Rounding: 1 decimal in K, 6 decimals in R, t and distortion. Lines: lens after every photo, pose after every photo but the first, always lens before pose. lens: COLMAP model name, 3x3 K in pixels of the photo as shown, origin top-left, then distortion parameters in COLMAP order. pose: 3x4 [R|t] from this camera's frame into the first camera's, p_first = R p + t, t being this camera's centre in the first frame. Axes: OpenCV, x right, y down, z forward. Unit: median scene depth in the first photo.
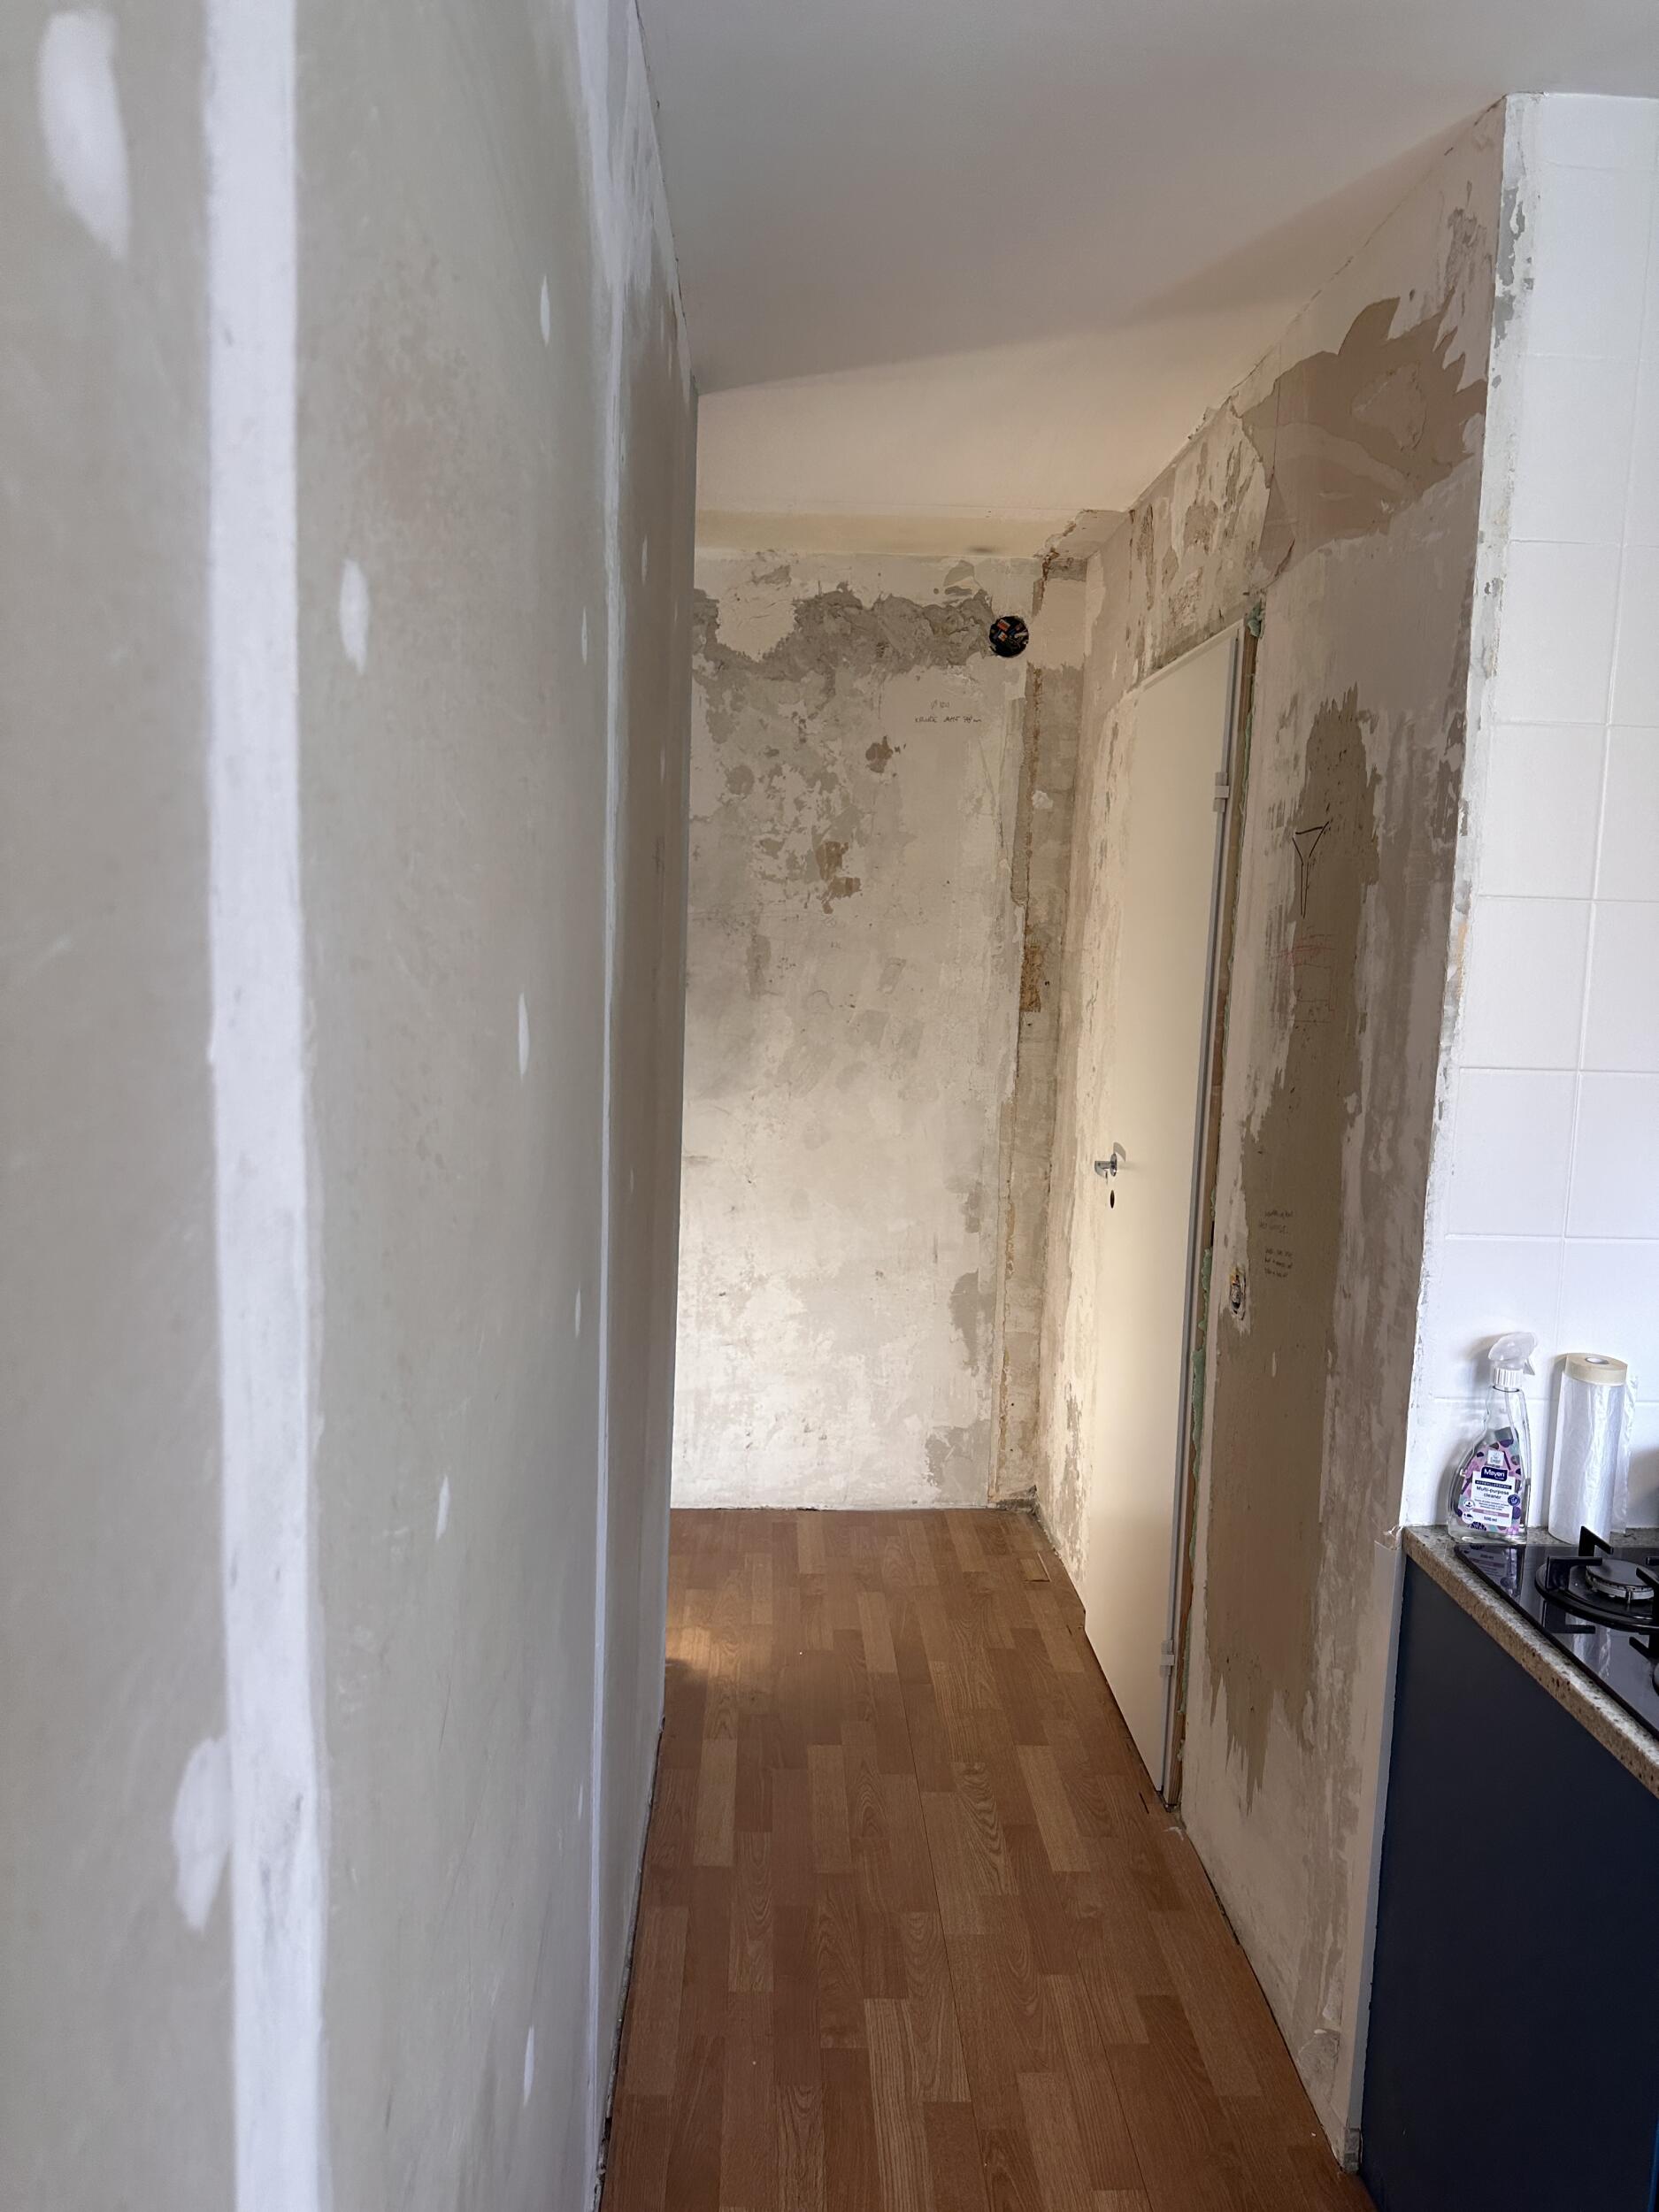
lens RADIAL K [[1550.1, 0, 834.2], [0, 1550.1, 1129.3], [0, 0, 1]] dist [0.088688, -0.129513]
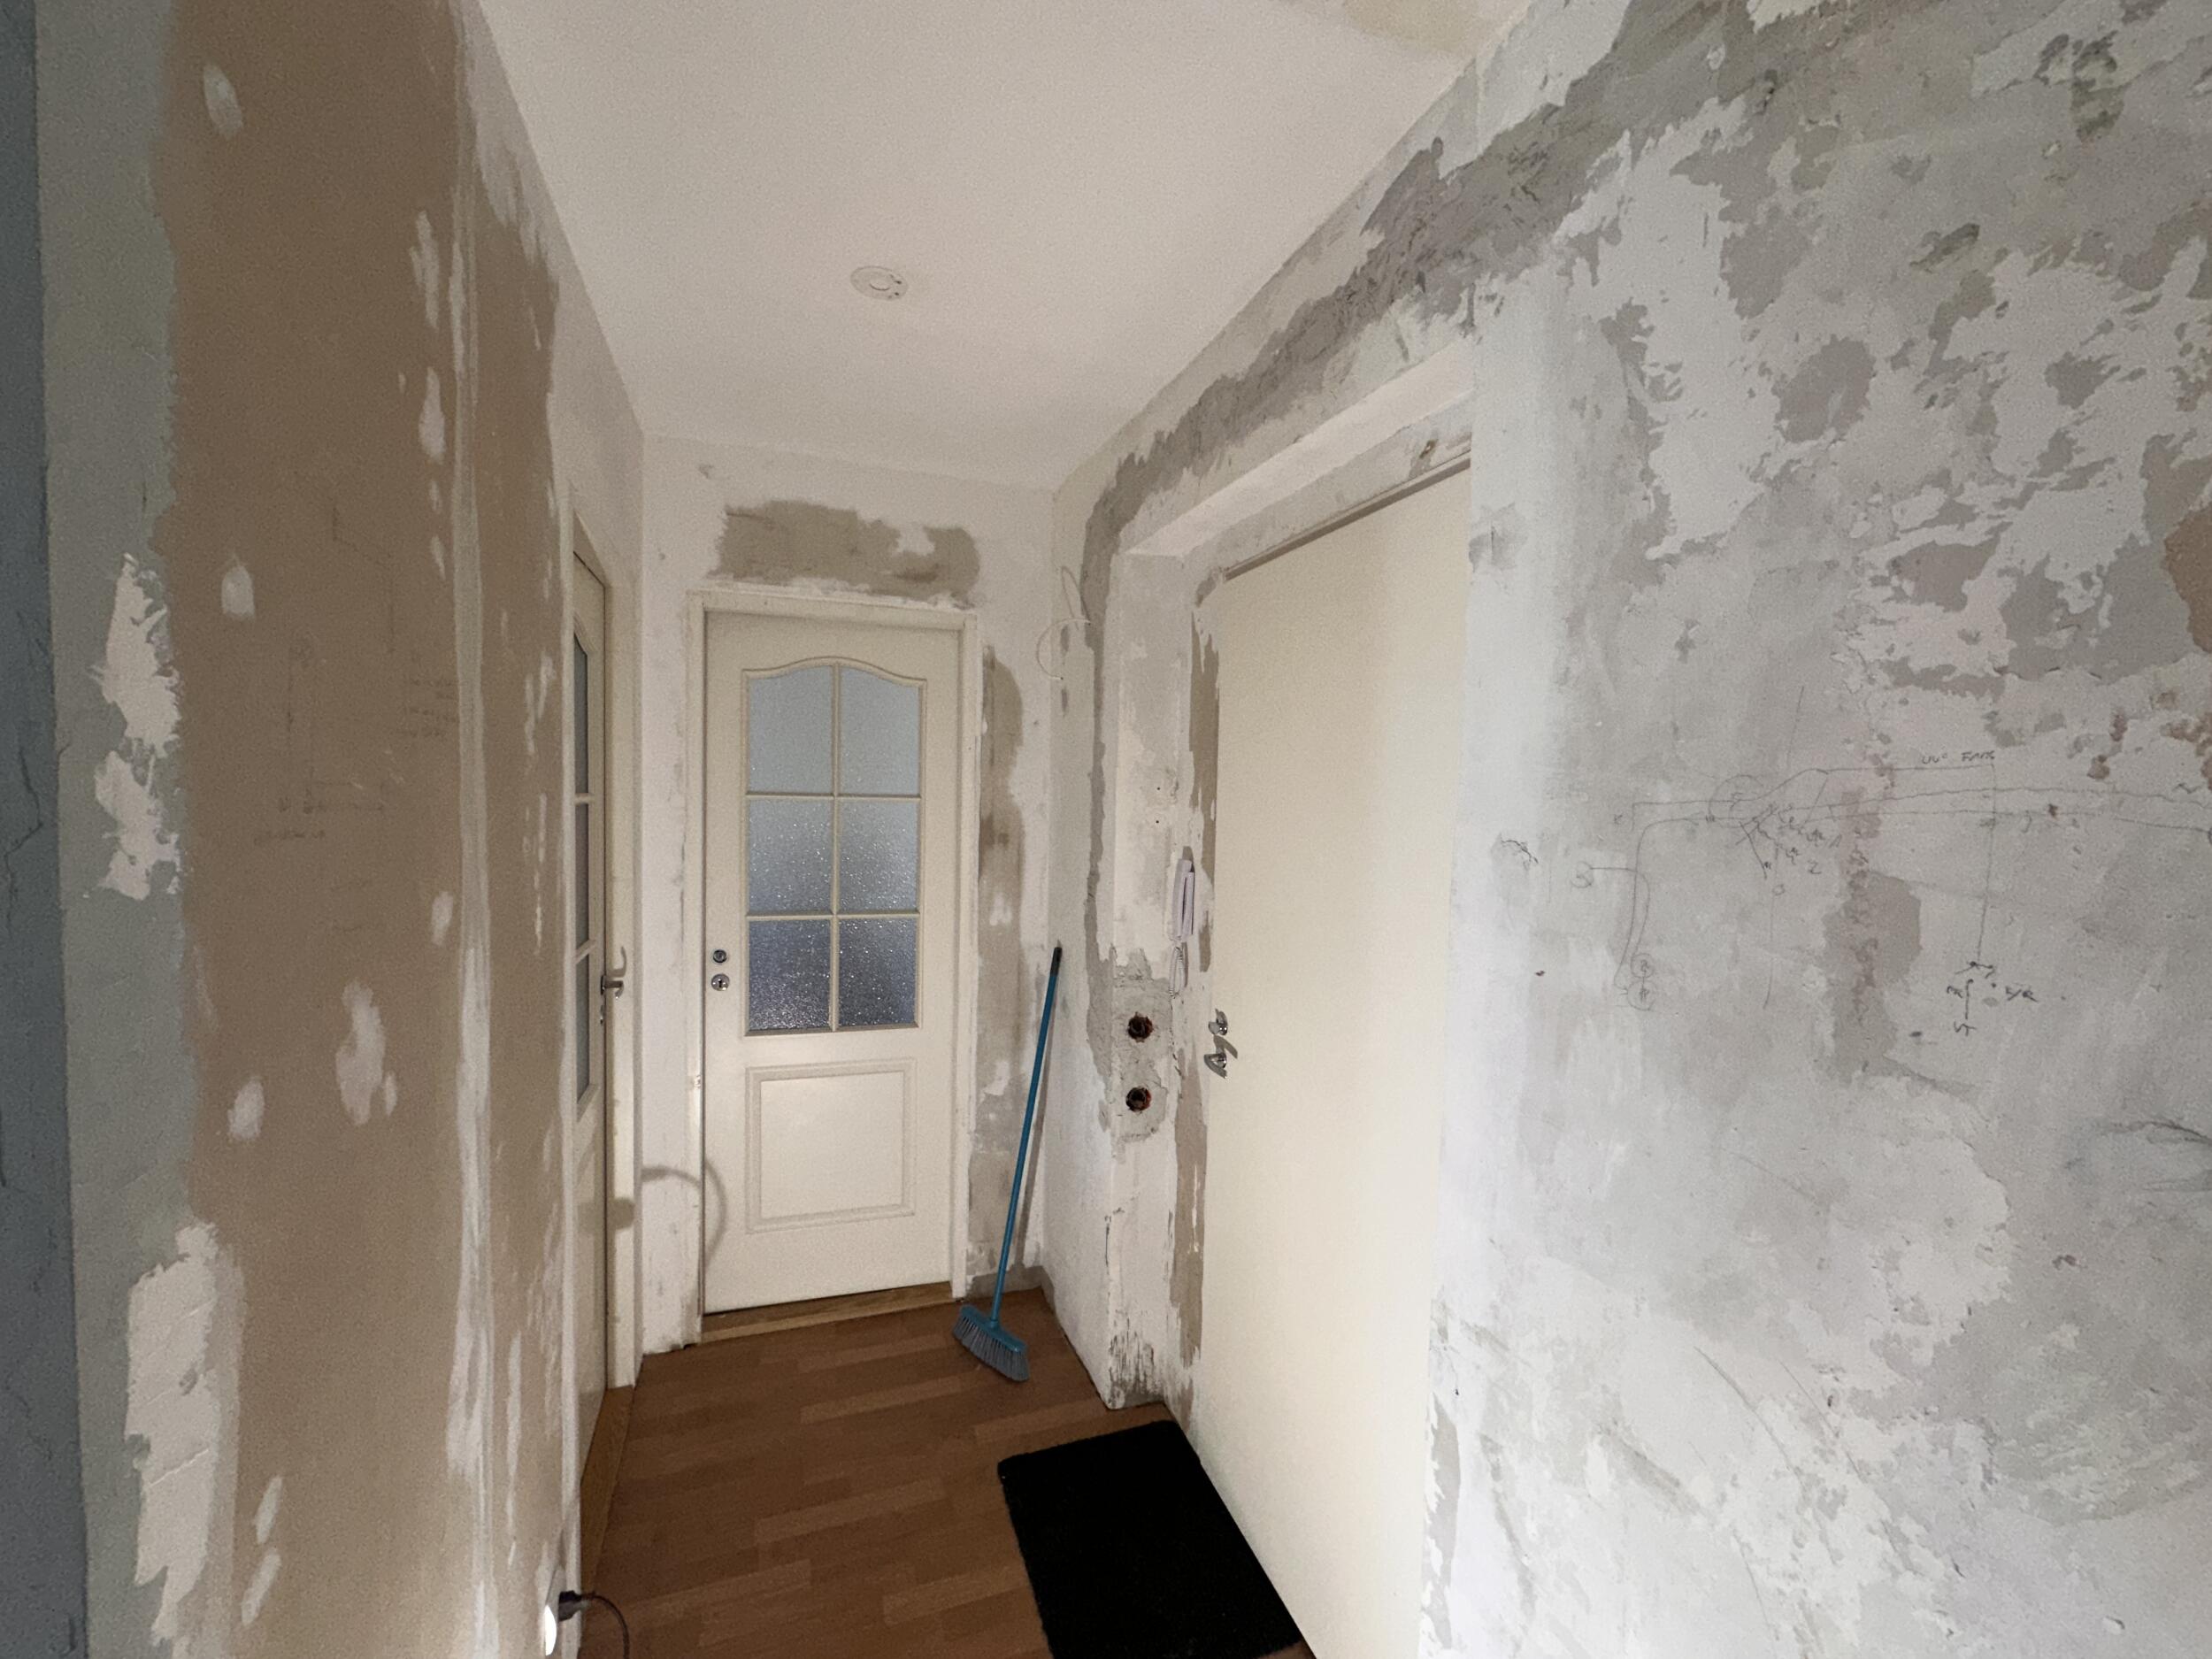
lens RADIAL K [[877.7, 0, 1106.1], [0, 877.7, 829.7], [0, 0, 1]] dist [-0.004460, 0.000558]
pose [[0.301177, 0.017471, -0.953408, 0.068094], [-0.137155, 0.990230, -0.025181, -0.110103], [0.943653, 0.138348, 0.300631, 0.817692]]
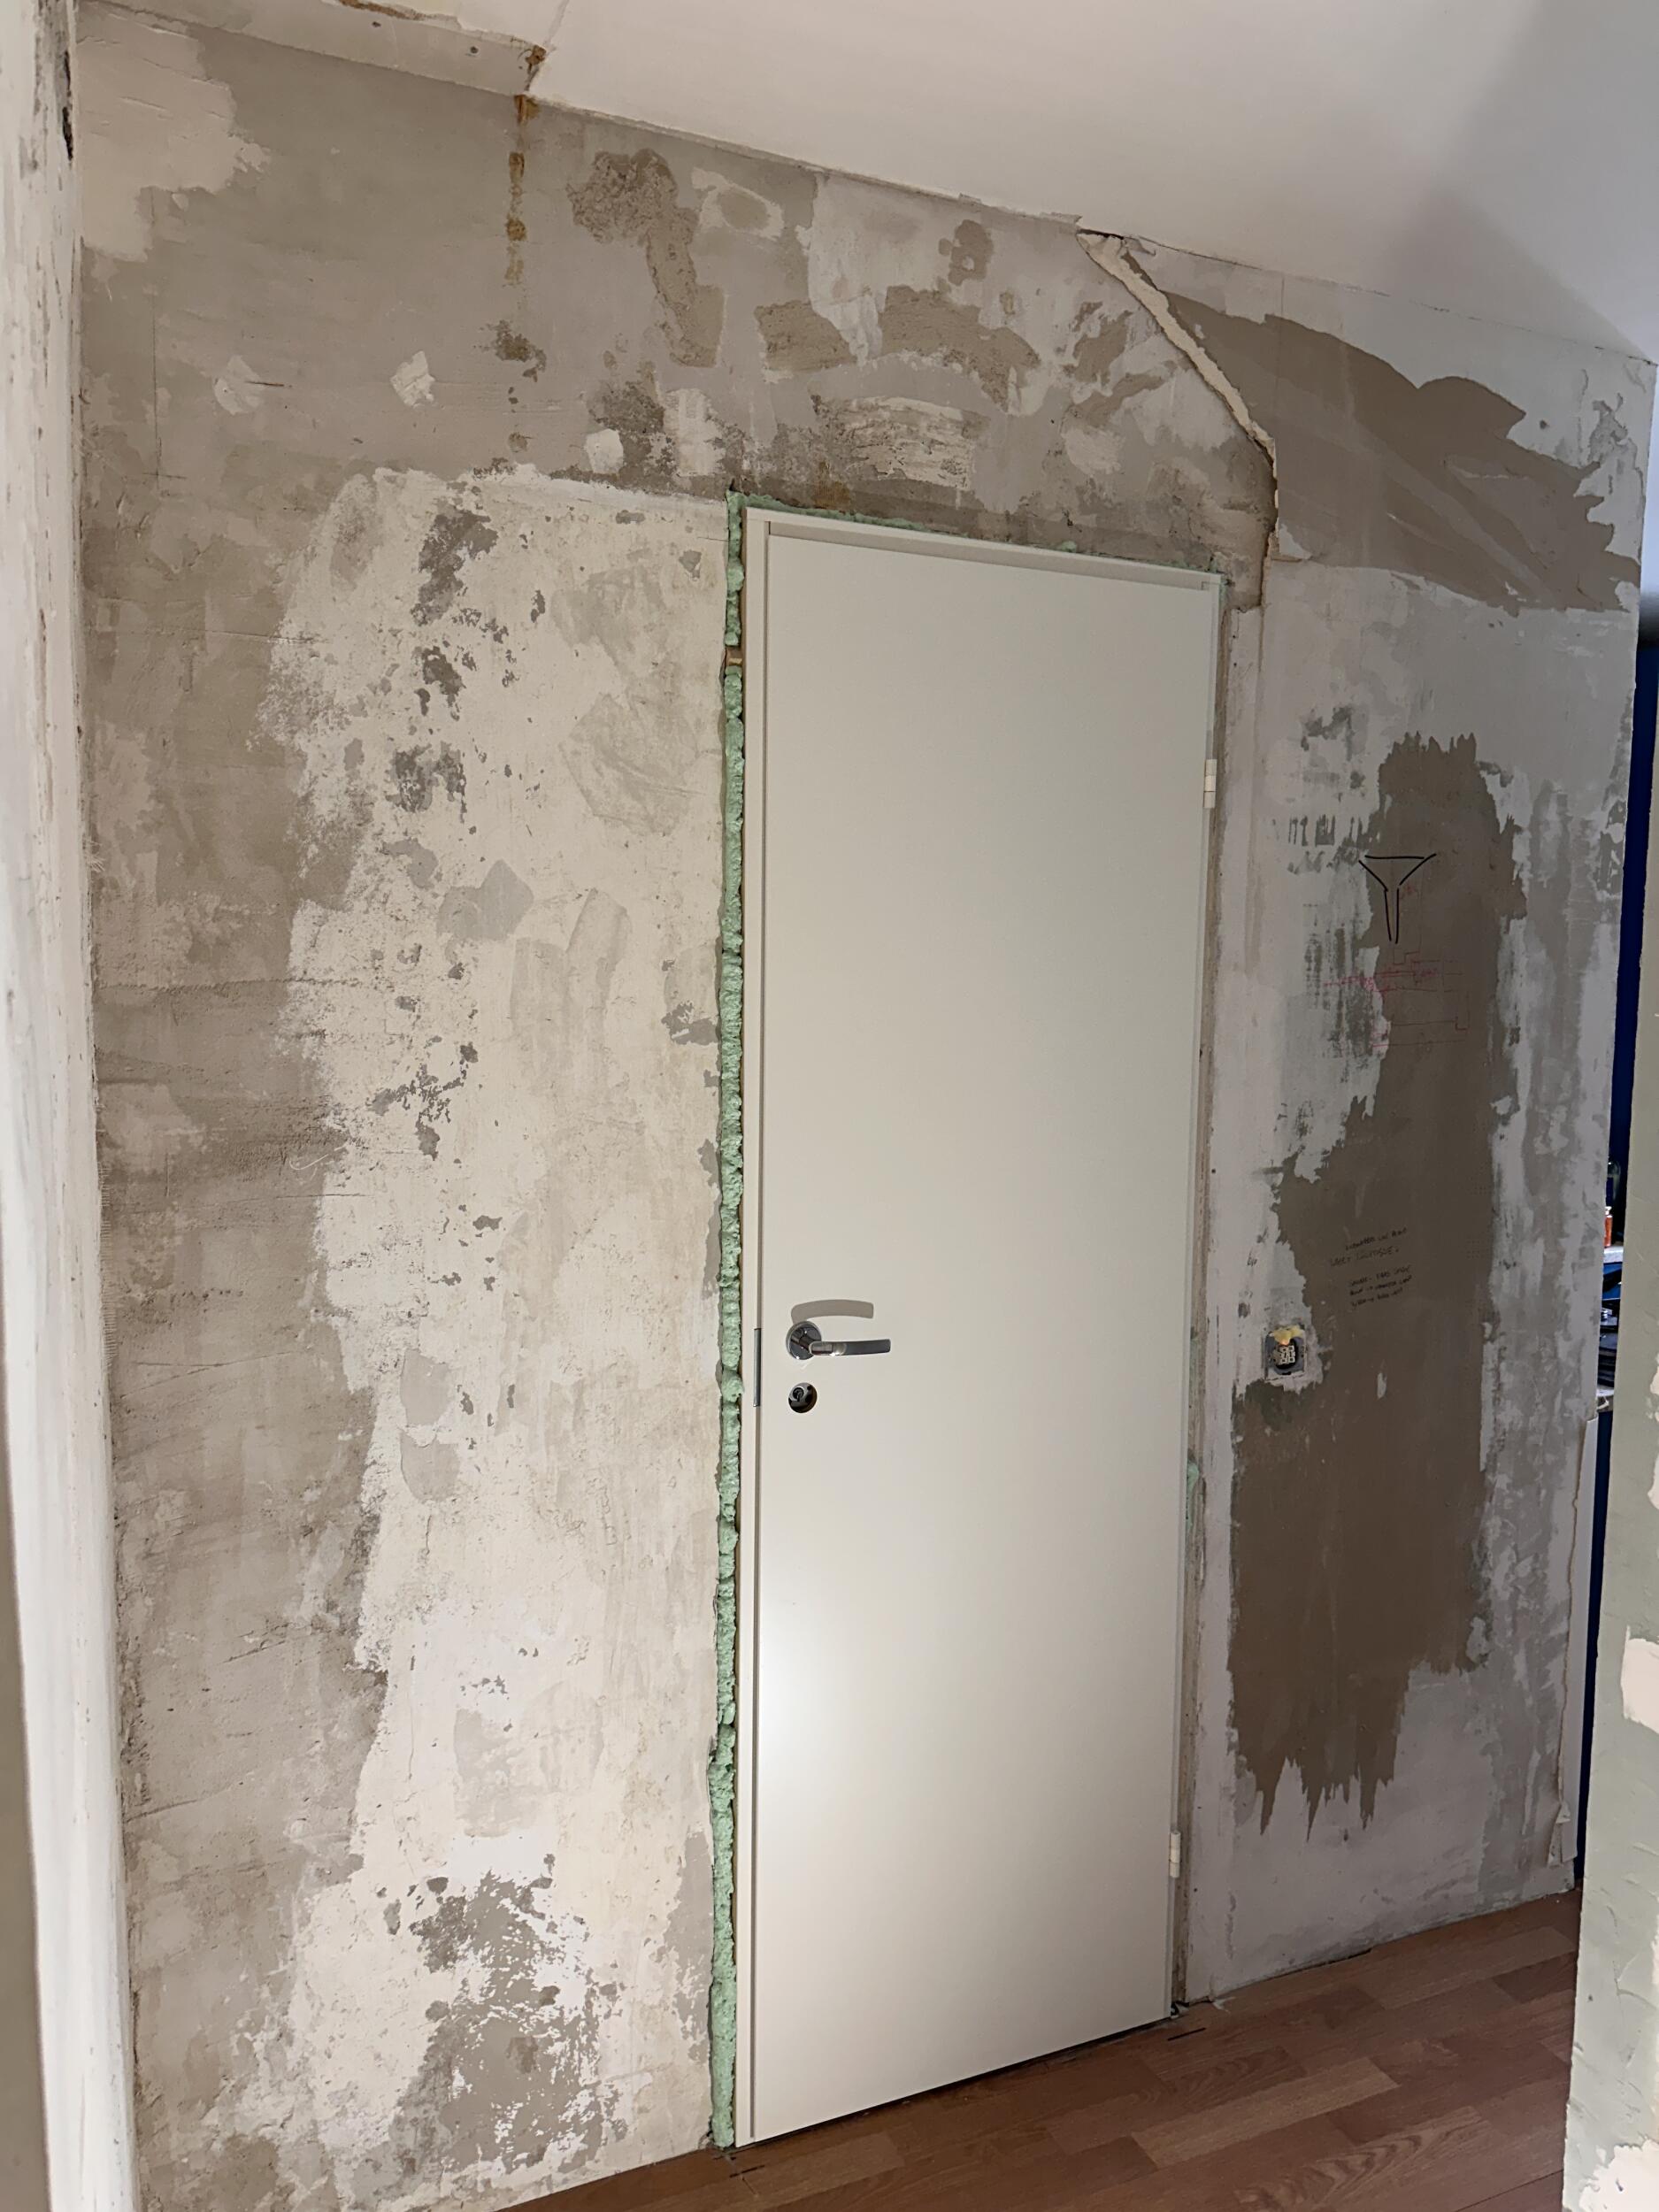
lens RADIAL K [[1550.1, 0, 811.2], [0, 1550.1, 1133.6], [0, 0, 1]] dist [0.088688, -0.129513]
pose [[-0.358369, -0.129666, 0.924531, -0.300181], [0.096966, 0.979782, 0.175001, -0.132633], [-0.928531, 0.152363, -0.338551, 0.991784]]
